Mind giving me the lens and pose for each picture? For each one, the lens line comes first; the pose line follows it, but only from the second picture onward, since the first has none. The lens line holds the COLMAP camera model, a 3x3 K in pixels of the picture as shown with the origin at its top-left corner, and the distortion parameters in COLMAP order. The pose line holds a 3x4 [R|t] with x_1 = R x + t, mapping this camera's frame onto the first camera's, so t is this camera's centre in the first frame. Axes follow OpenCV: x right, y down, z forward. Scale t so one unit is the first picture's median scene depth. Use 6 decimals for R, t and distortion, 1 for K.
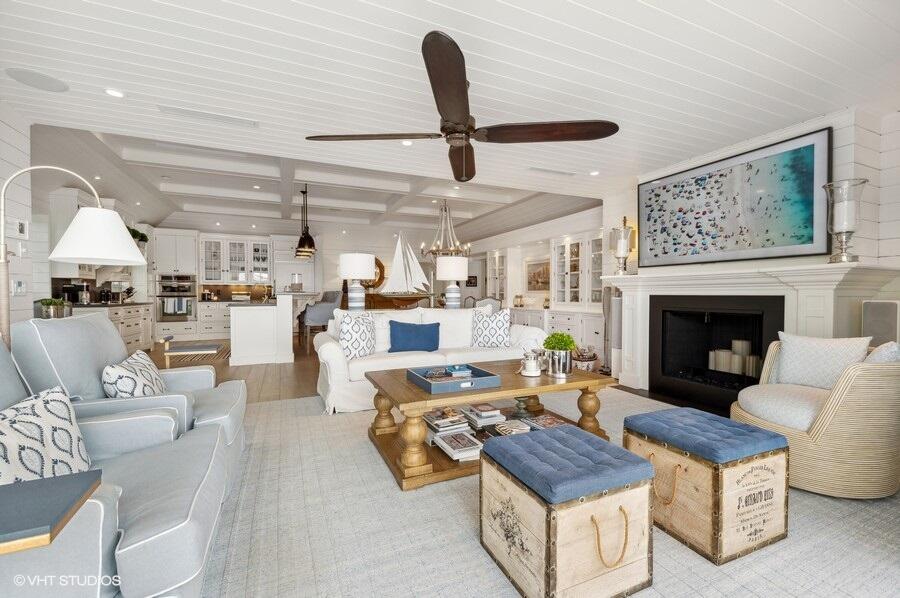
lens RADIAL K [[381.6, 0, 450.0], [0, 381.6, 299.0], [0, 0, 1]] dist [0.043433, -0.024382]
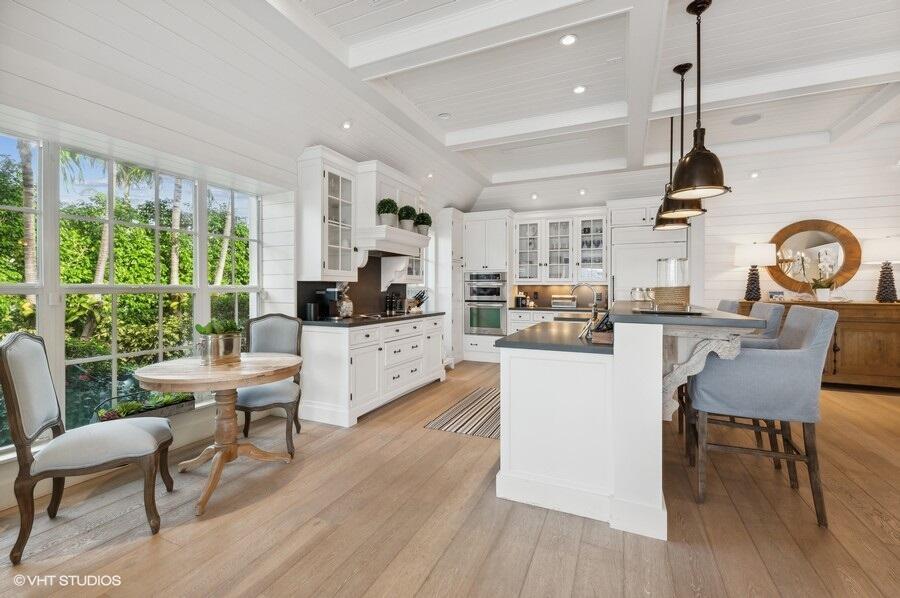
lens RADIAL K [[386.8, 0, 448.7], [0, 386.8, 287.9], [0, 0, 1]] dist [0.001061, 0.000189]
pose [[0.670942, 0.000888, -0.741509, -0.197519], [-0.014300, 0.999829, -0.011742, -0.023022], [0.741372, 0.018482, 0.670840, 0.441489]]
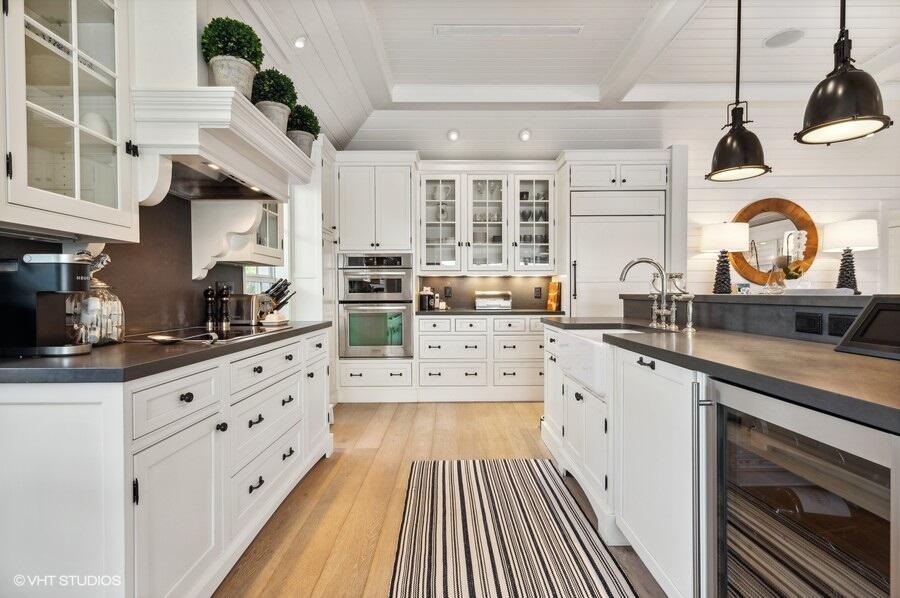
lens RADIAL K [[452.8, 0, 450.0], [0, 452.8, 299.0], [0, 0, 1]] dist [0.004071, 0.000669]
pose [[0.918673, 0.003309, -0.395006, -0.413866], [-0.003585, 0.999994, 0.000039, -0.010868], [0.395004, 0.001381, 0.918679, 0.545080]]
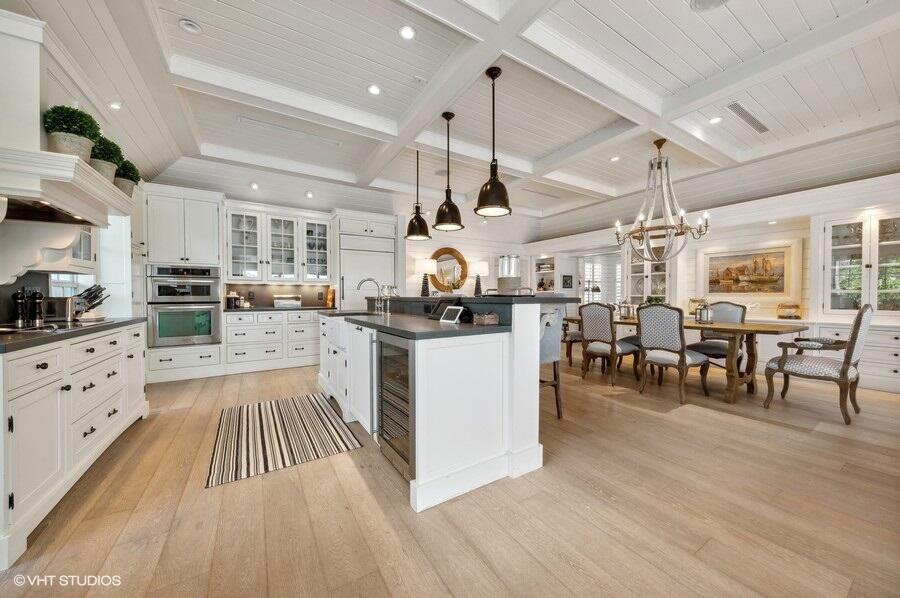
lens RADIAL K [[318.9, 0, 450.0], [0, 318.9, 299.0], [0, 0, 1]] dist [0.026989, -0.010094]
pose [[0.990191, -0.002694, 0.139692, -0.372221], [0.003237, 0.999988, -0.003658, -0.009755], [-0.139681, 0.004075, 0.990188, 0.453461]]
